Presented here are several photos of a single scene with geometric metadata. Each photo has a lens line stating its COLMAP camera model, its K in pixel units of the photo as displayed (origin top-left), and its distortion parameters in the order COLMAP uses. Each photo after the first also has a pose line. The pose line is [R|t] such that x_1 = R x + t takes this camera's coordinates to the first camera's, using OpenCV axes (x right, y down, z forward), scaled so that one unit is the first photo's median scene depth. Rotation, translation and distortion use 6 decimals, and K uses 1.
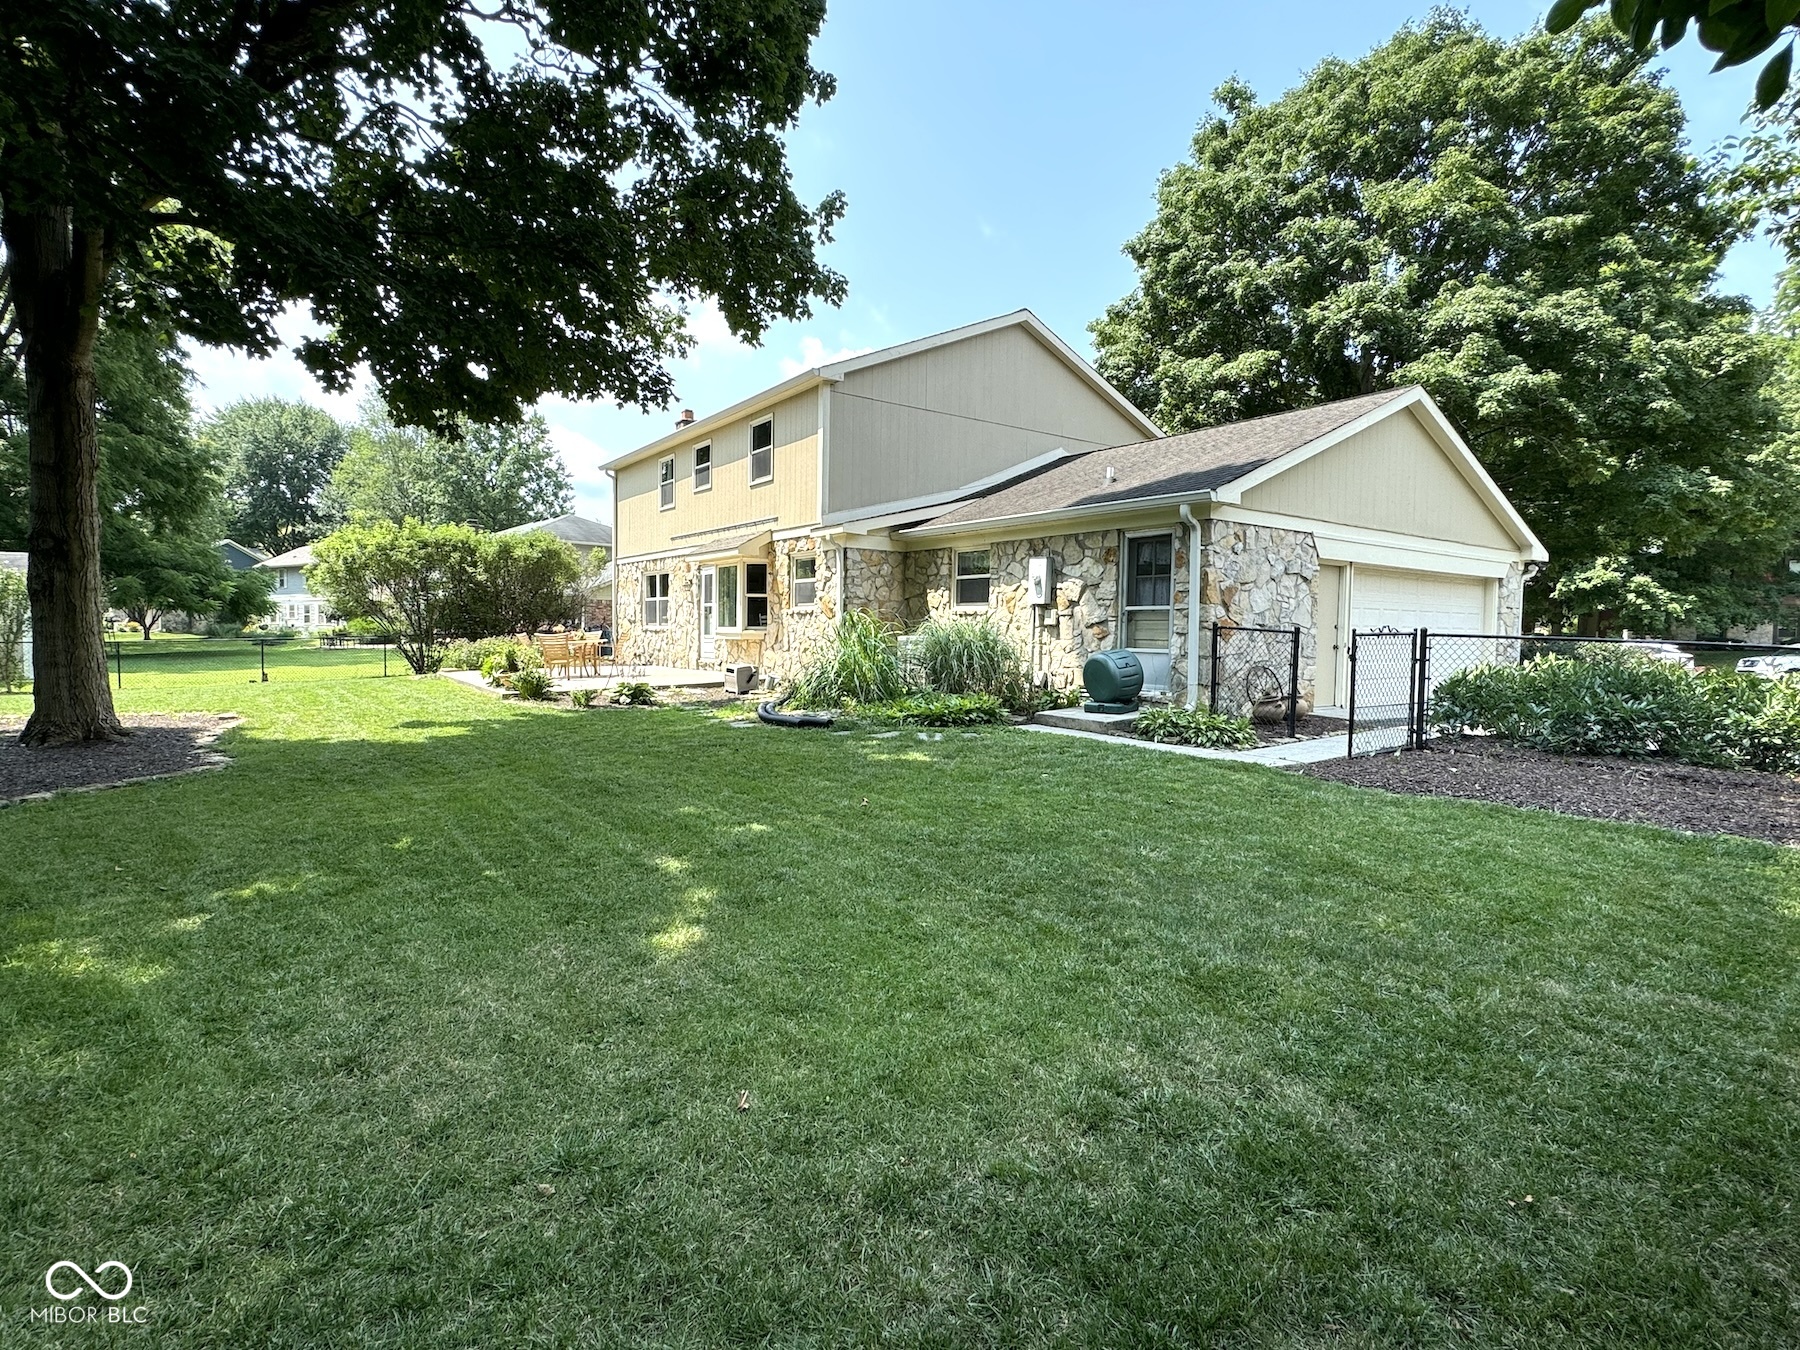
lens RADIAL K [[883.1, 0, 906.5], [0, 883.1, 676.4], [0, 0, 1]] dist [-0.008498, 0.002674]
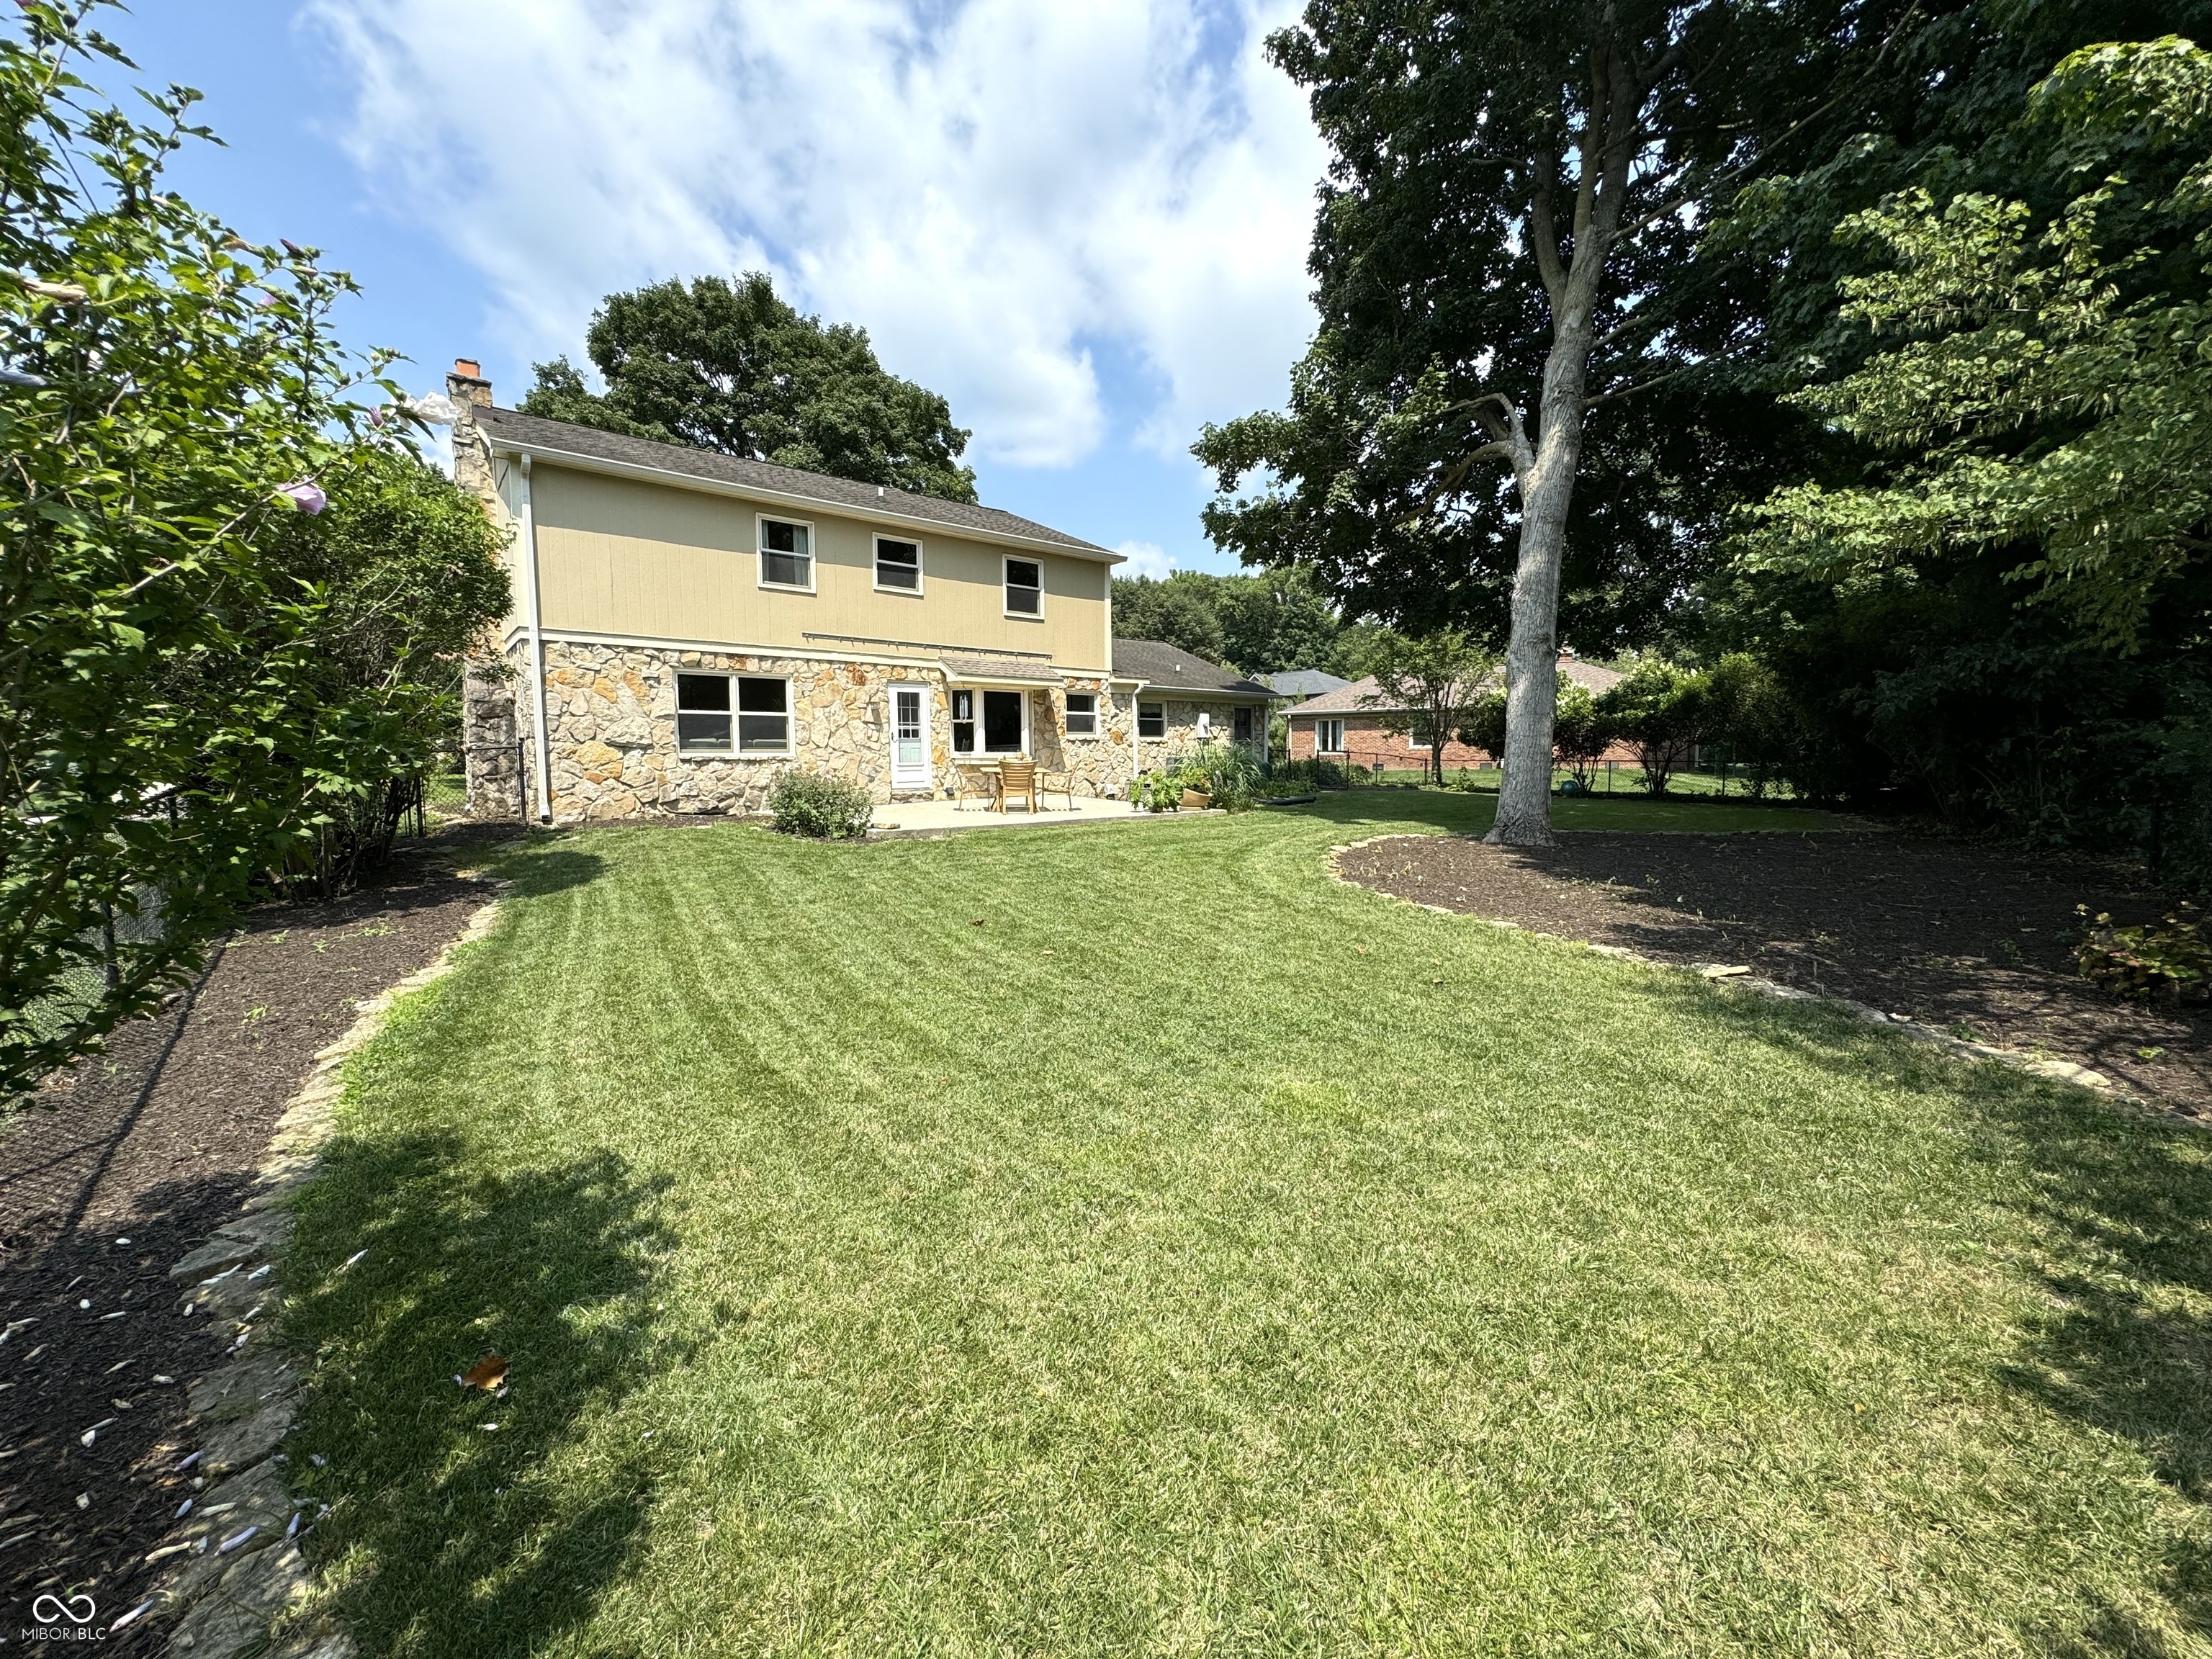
lens RADIAL K [[888.9, 0, 1104.7], [0, 888.9, 823.4], [0, 0, 1]] dist [-0.001690, -0.000110]
pose [[-0.059802, -0.081924, 0.994843, -1.990772], [0.064150, 0.994251, 0.085731, -0.089042], [-0.996147, 0.068946, -0.054202, 1.535770]]
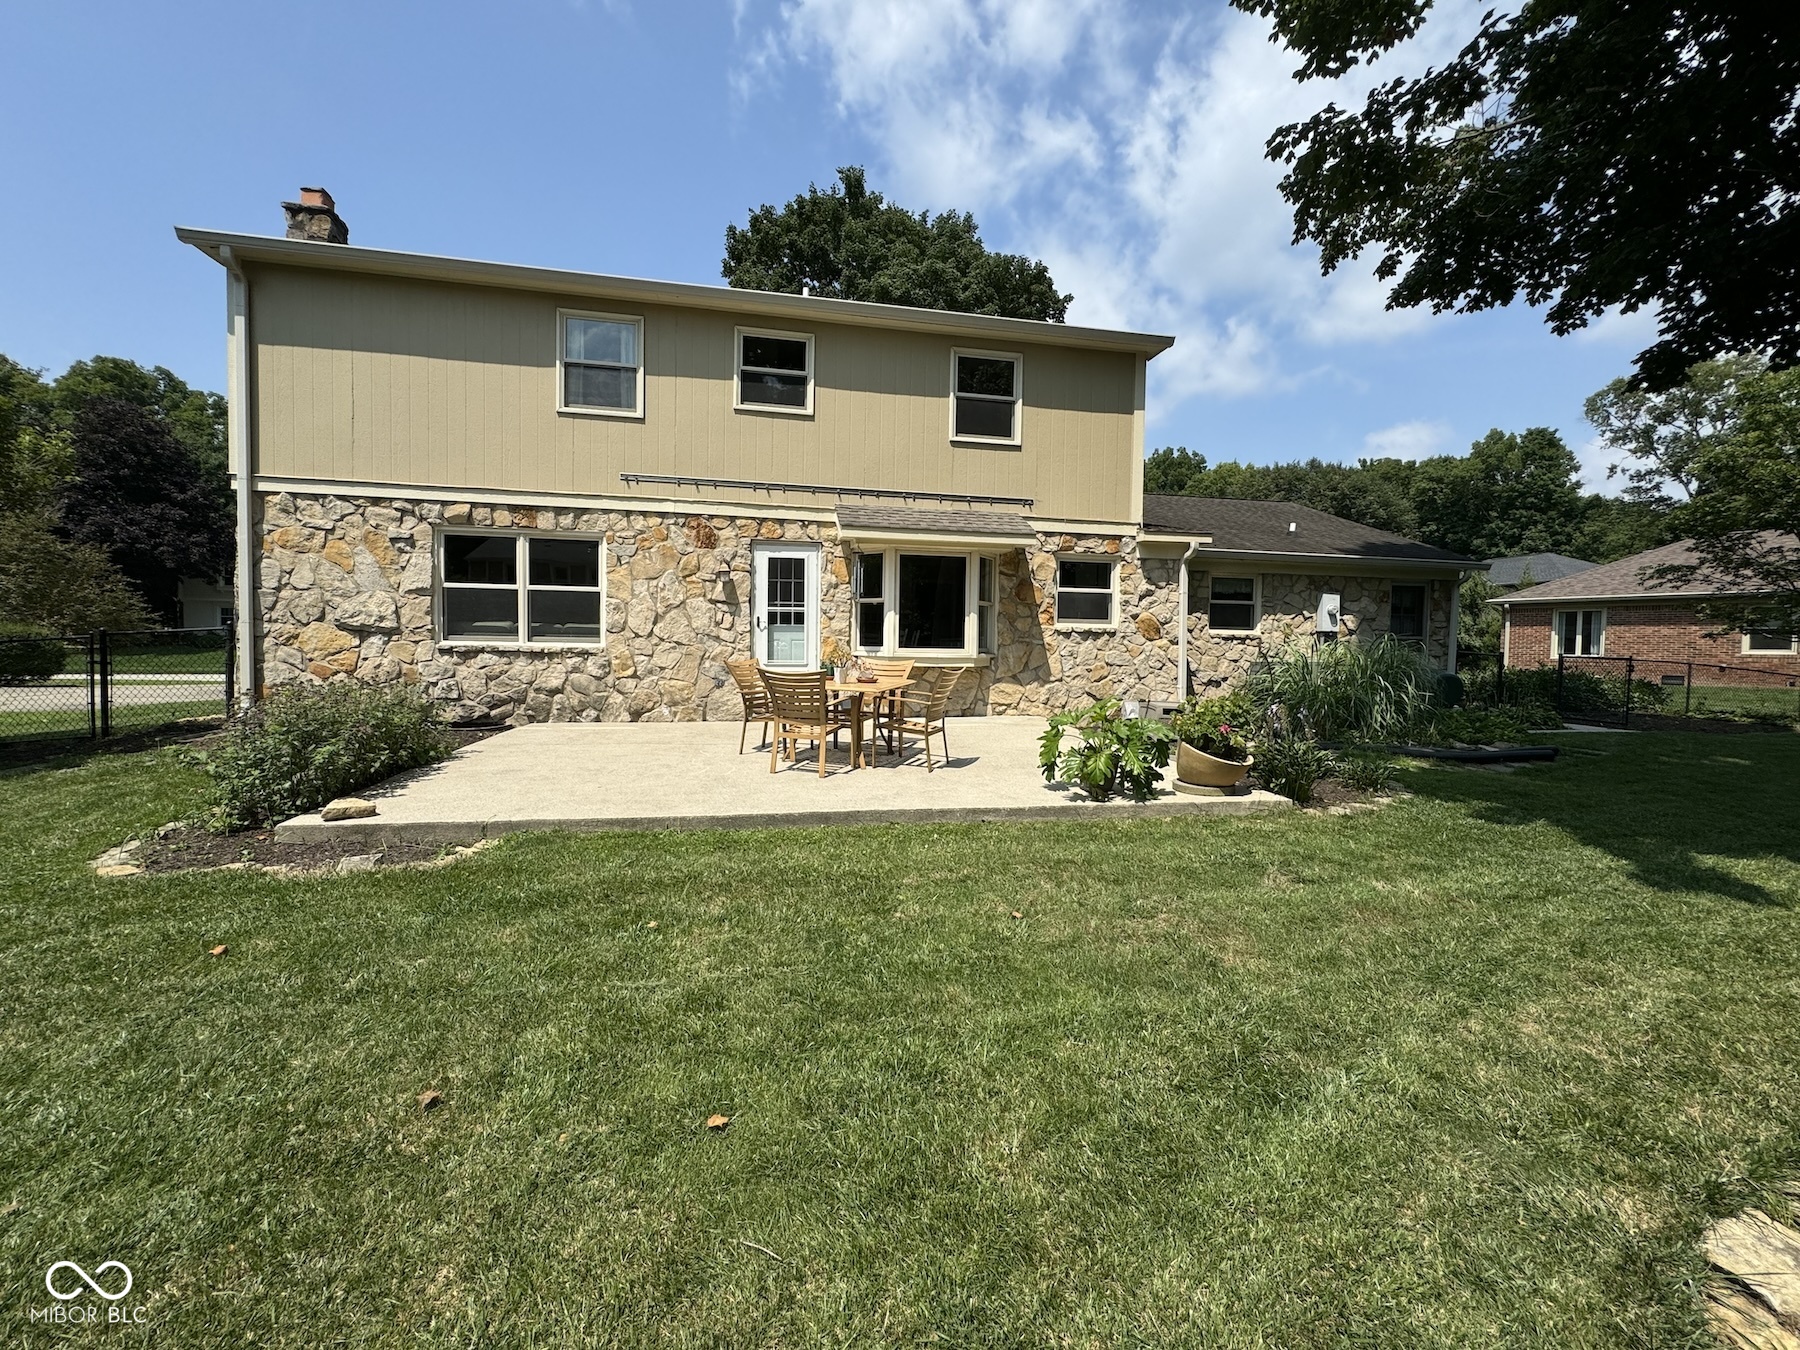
lens RADIAL K [[723.3, 0, 899.9], [0, 723.3, 671.5], [0, 0, 1]] dist [-0.001690, -0.000110]
pose [[0.423121, -0.036402, 0.905342, -1.131970], [0.038872, 0.999002, 0.022001, -0.084154], [-0.905239, 0.025883, 0.424113, 1.290826]]
